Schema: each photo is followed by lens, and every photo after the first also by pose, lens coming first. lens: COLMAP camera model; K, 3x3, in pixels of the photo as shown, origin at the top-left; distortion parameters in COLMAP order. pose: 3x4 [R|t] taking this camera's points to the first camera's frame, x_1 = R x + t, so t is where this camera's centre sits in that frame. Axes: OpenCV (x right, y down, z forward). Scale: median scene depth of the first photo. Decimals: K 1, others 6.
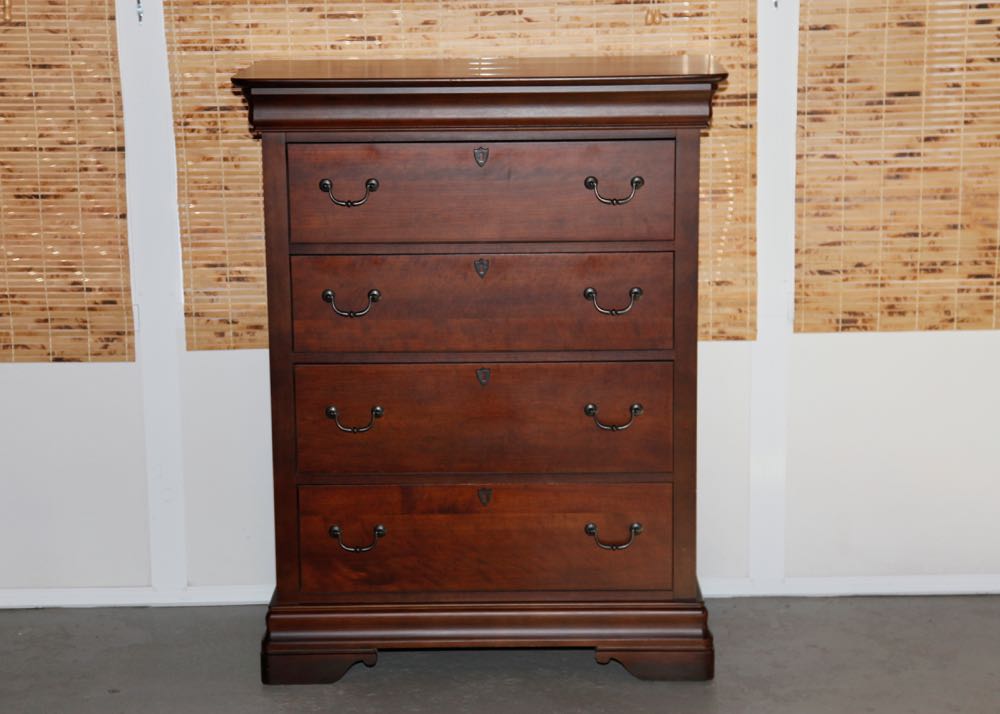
lens RADIAL K [[2218.1, 0, 475.5], [0, 2218.1, 359.6], [0, 0, 1]] dist [0.309978, 0.042114]
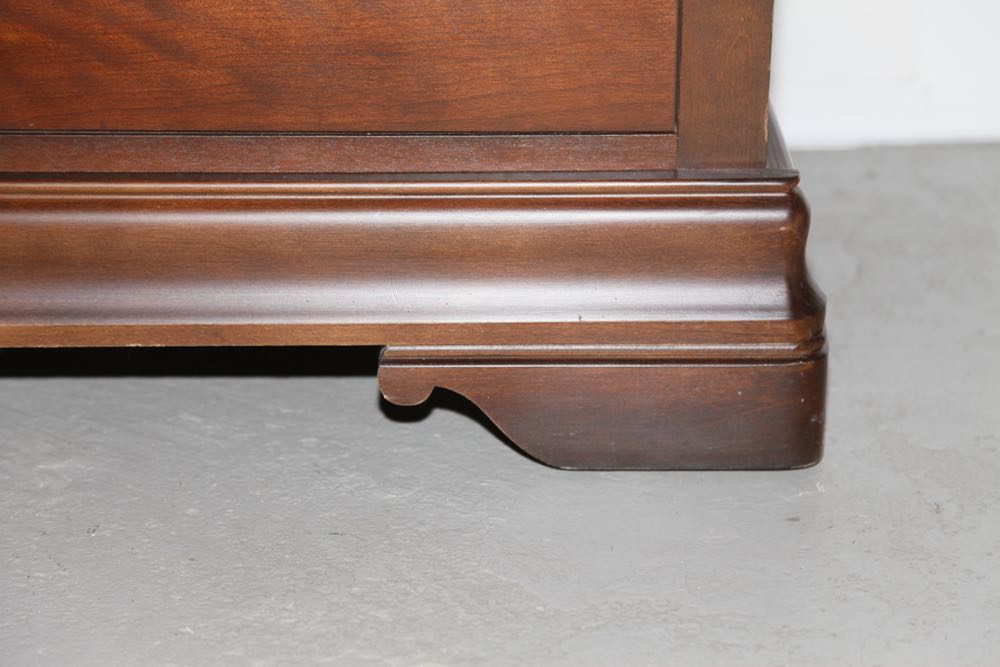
lens RADIAL K [[2804.5, 0, 500.0], [0, 2804.5, 333.5], [0, 0, 1]] dist [0.632650, 0.310604]
pose [[0.999560, 0.001131, 0.029650, 0.058296], [-0.006466, 0.983562, 0.180455, 0.067628], [-0.028959, -0.180568, 0.983136, 0.675929]]
